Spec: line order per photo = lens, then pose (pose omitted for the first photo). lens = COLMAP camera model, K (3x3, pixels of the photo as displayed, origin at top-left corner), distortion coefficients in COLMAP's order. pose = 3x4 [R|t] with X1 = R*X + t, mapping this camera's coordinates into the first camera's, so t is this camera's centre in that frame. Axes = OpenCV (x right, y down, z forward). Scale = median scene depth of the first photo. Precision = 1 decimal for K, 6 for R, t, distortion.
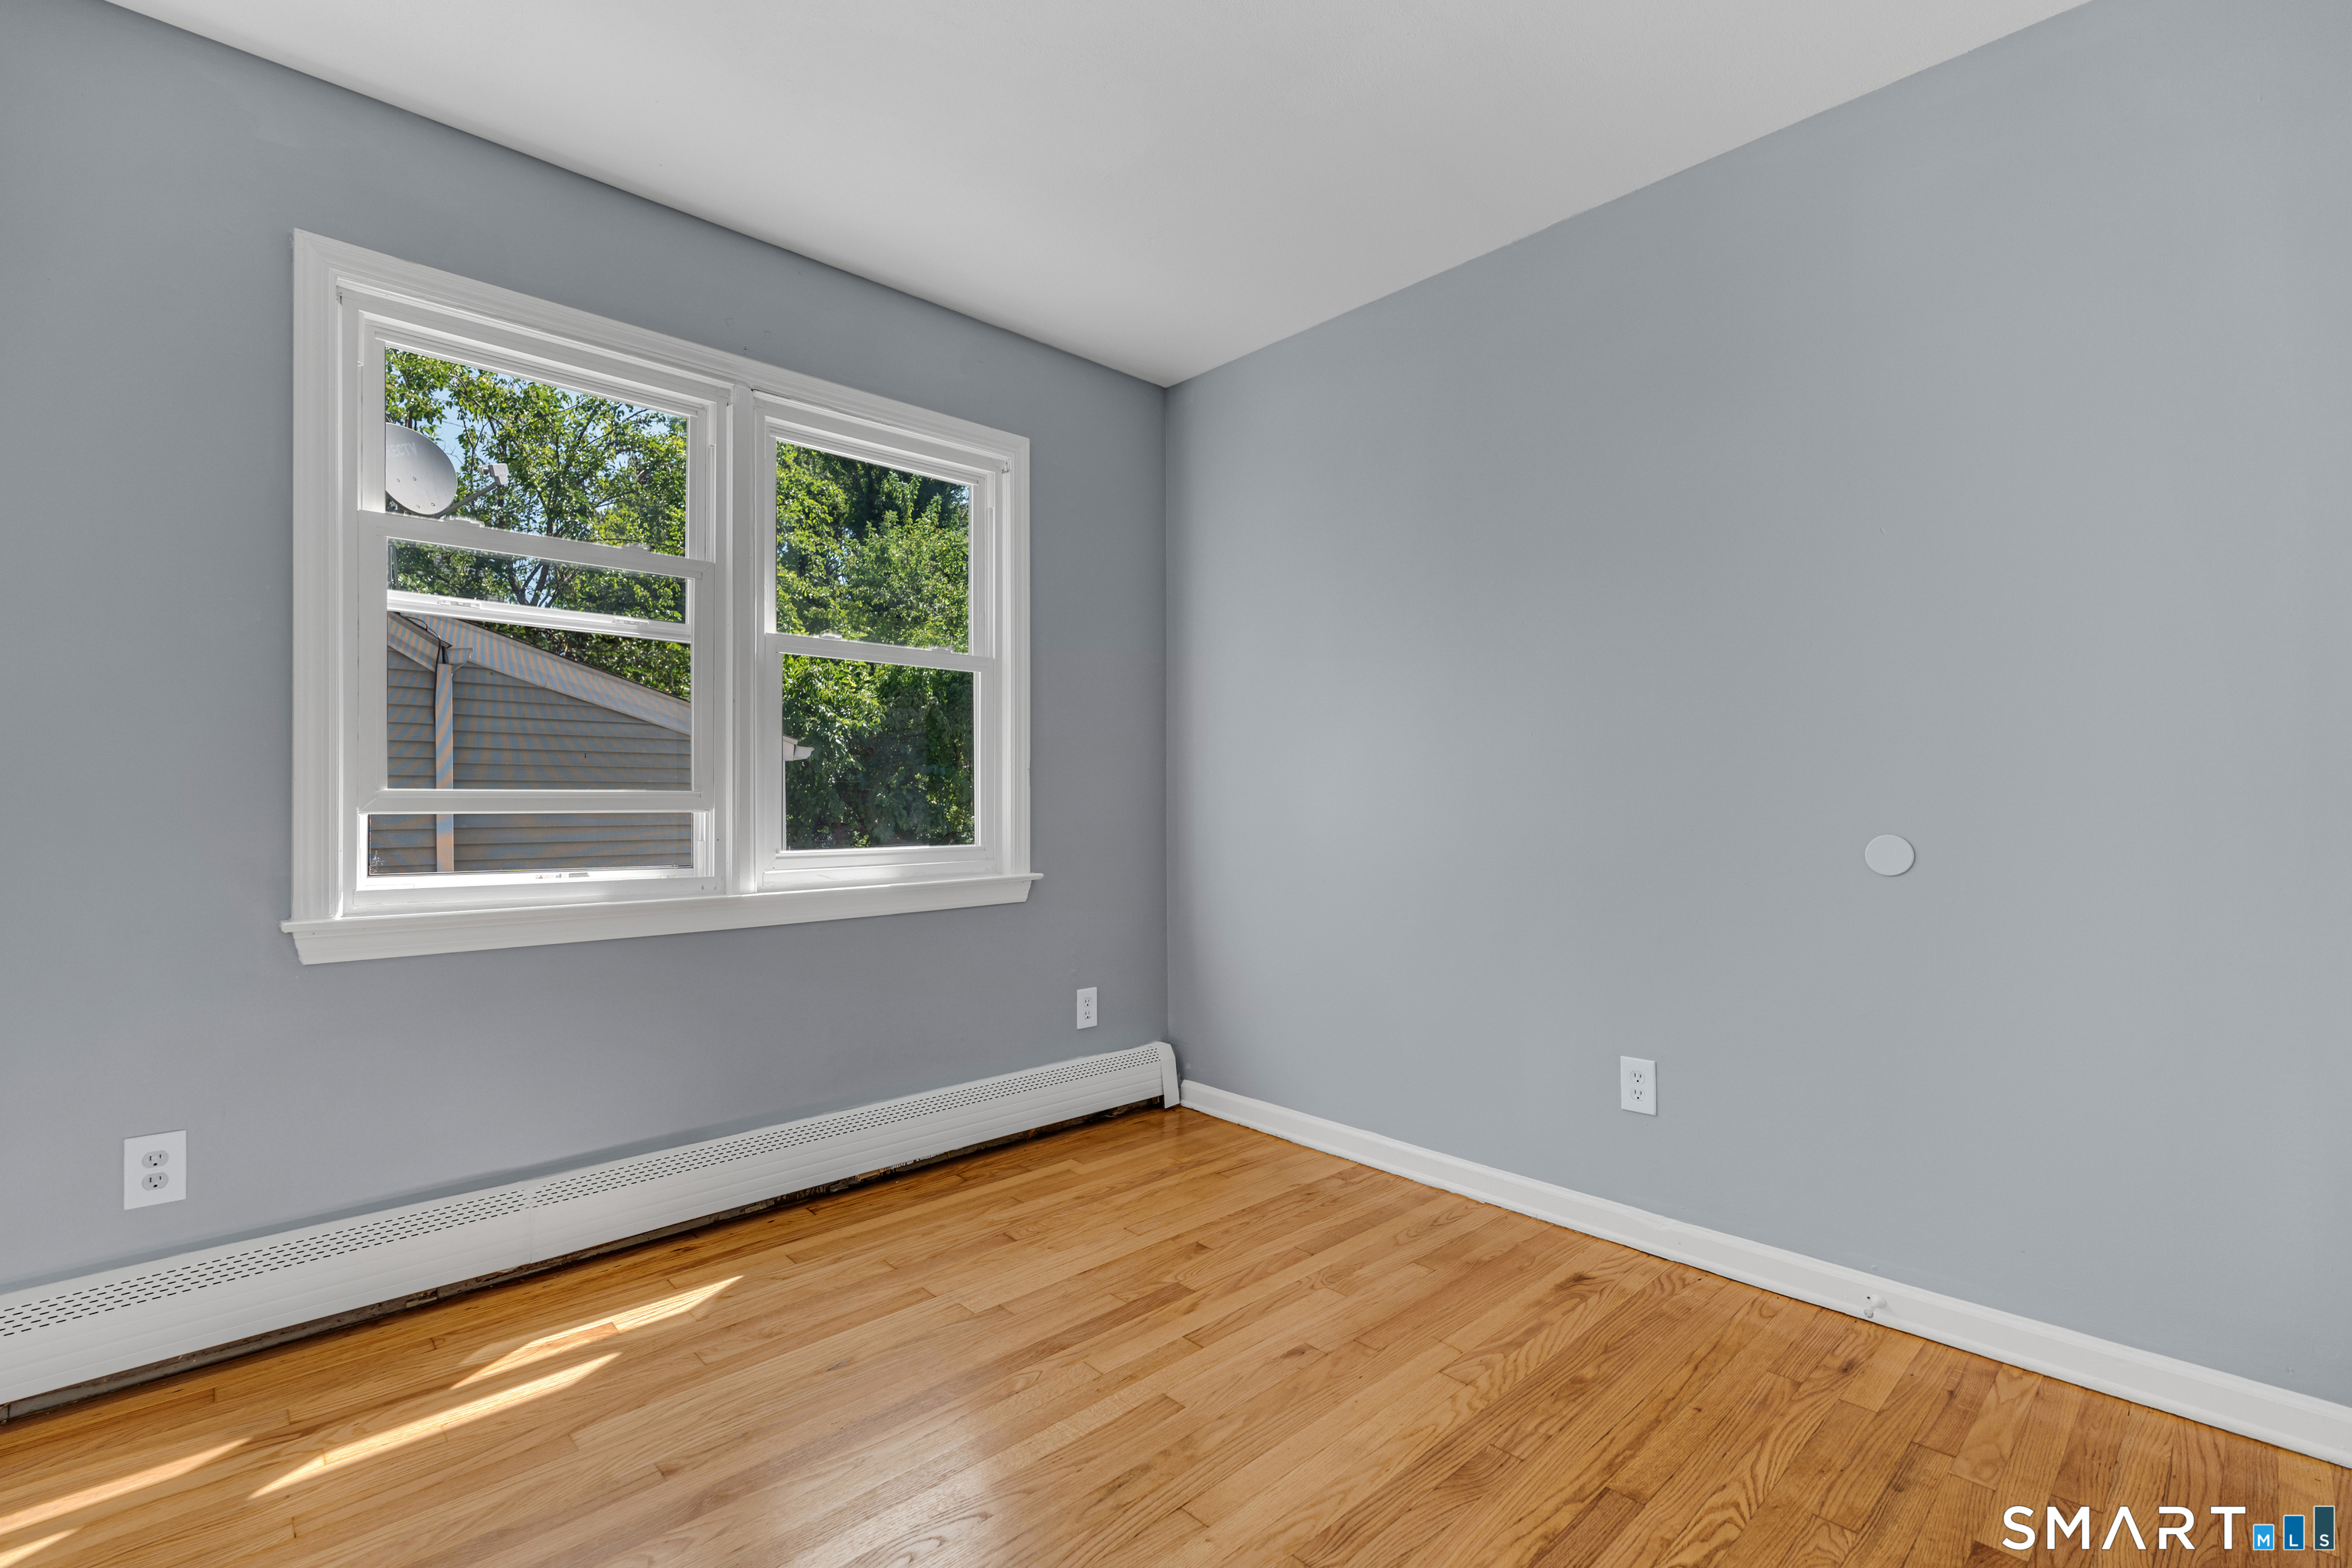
lens RADIAL K [[1043.3, 0, 1152.5], [0, 1043.3, 805.6], [0, 0, 1]] dist [-0.002175, -0.000147]
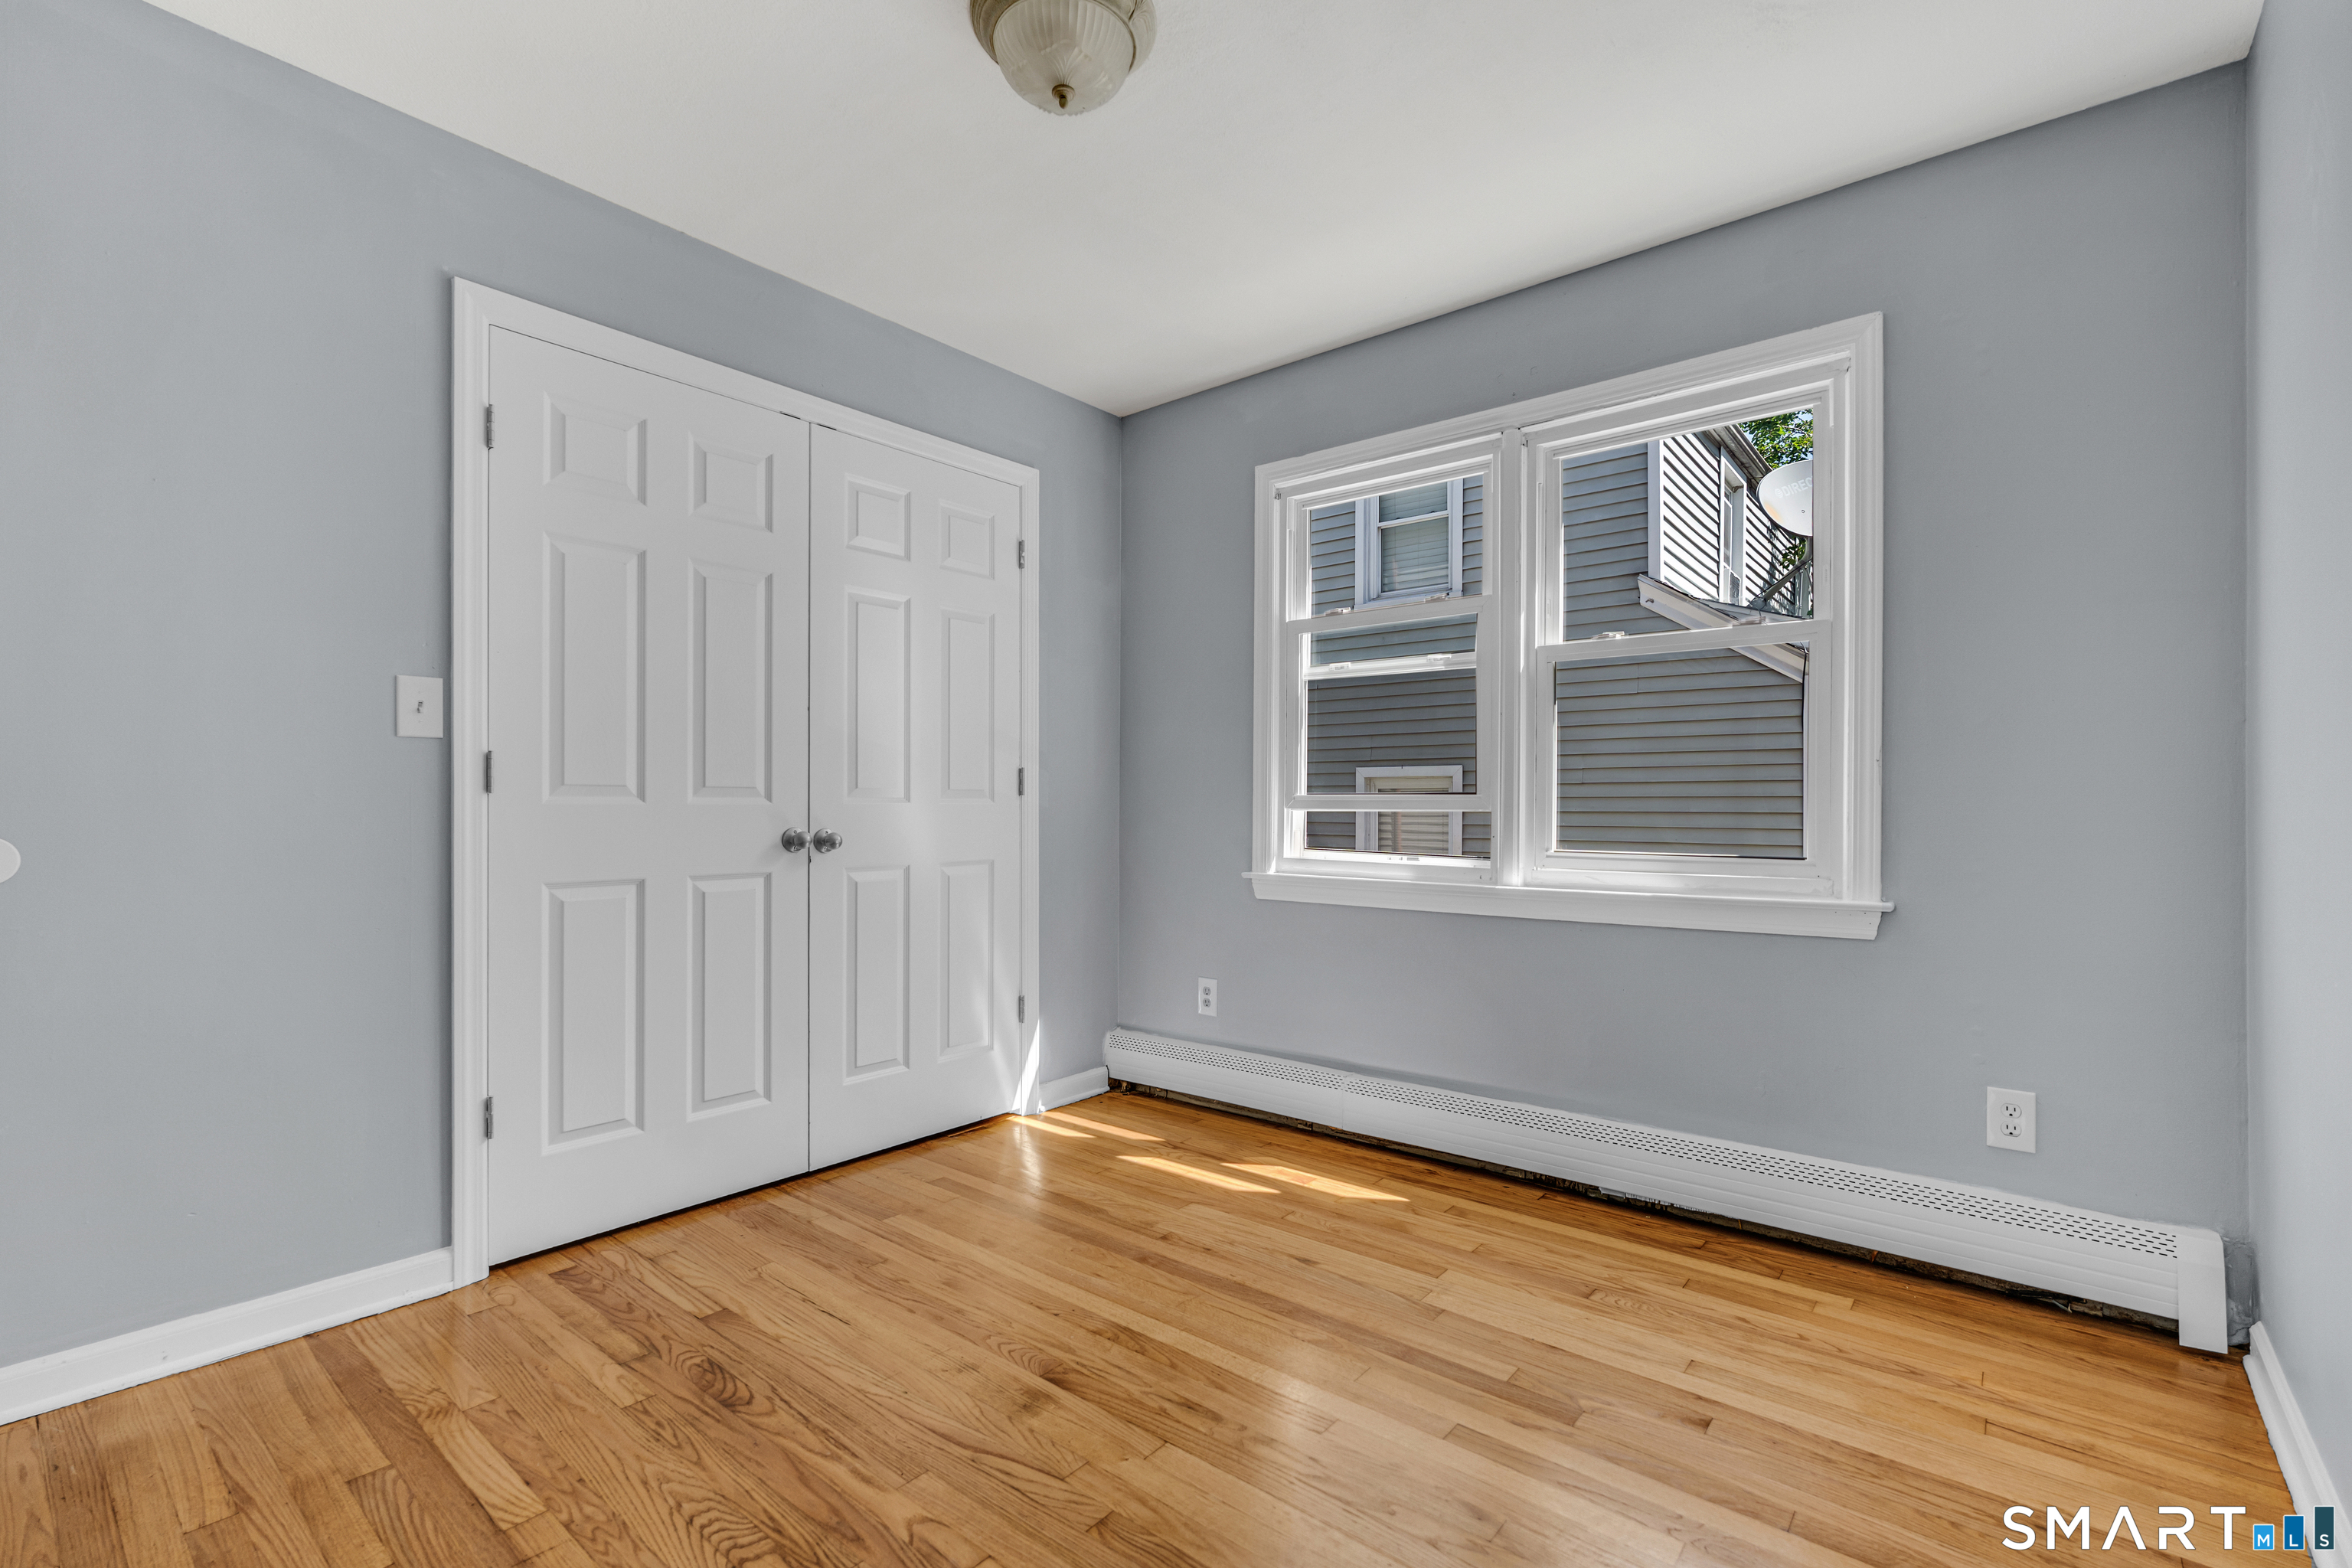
lens RADIAL K [[1034.1, 0, 1177.3], [0, 1034.1, 801.9], [0, 0, 1]] dist [-0.005101, -0.000175]
pose [[0.133666, 0.000503, -0.991026, 0.748069], [-0.006674, 0.999978, -0.000393, -0.002955], [0.991004, 0.006666, 0.133666, 0.577026]]
